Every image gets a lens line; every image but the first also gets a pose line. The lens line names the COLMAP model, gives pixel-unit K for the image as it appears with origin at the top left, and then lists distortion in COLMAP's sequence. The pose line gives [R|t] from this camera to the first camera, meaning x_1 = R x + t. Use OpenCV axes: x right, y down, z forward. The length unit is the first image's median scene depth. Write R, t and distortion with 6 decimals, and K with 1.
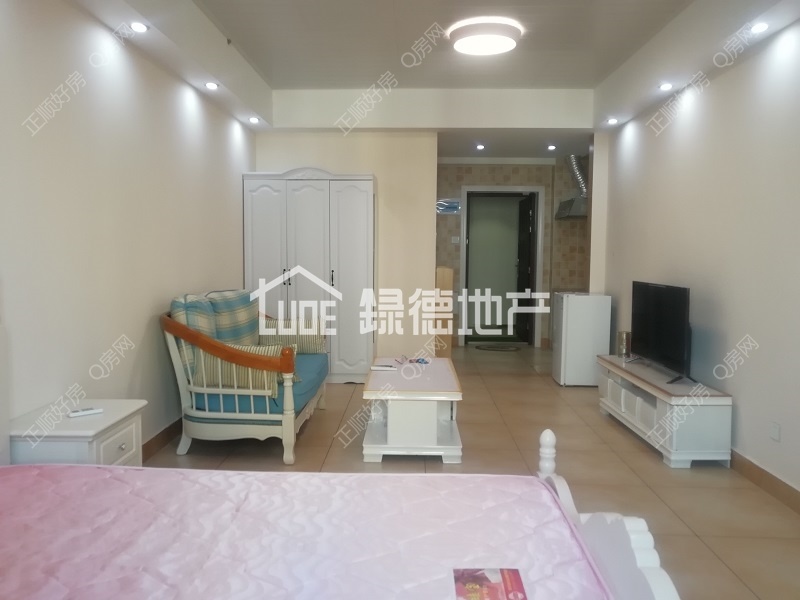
lens RADIAL K [[655.7, 0, 399.8], [0, 655.7, 296.2], [0, 0, 1]] dist [-0.000041, 0.011124]
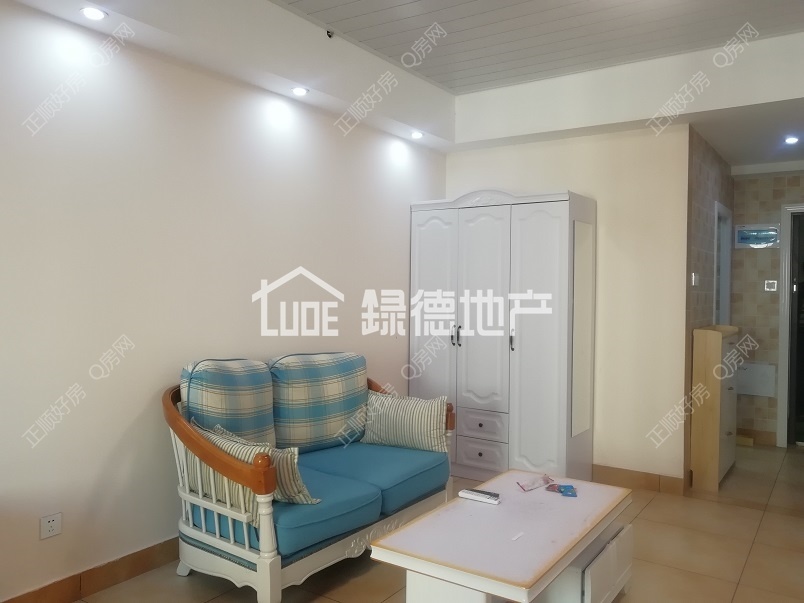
lens RADIAL K [[659.0, 0, 401.8], [0, 659.0, 297.7], [0, 0, 1]] dist [-0.000041, 0.011124]
pose [[0.840100, 0.009152, -0.542355, 0.188230], [-0.044916, 0.997598, -0.052741, -0.030246], [0.540569, 0.068668, 0.838493, 0.327747]]
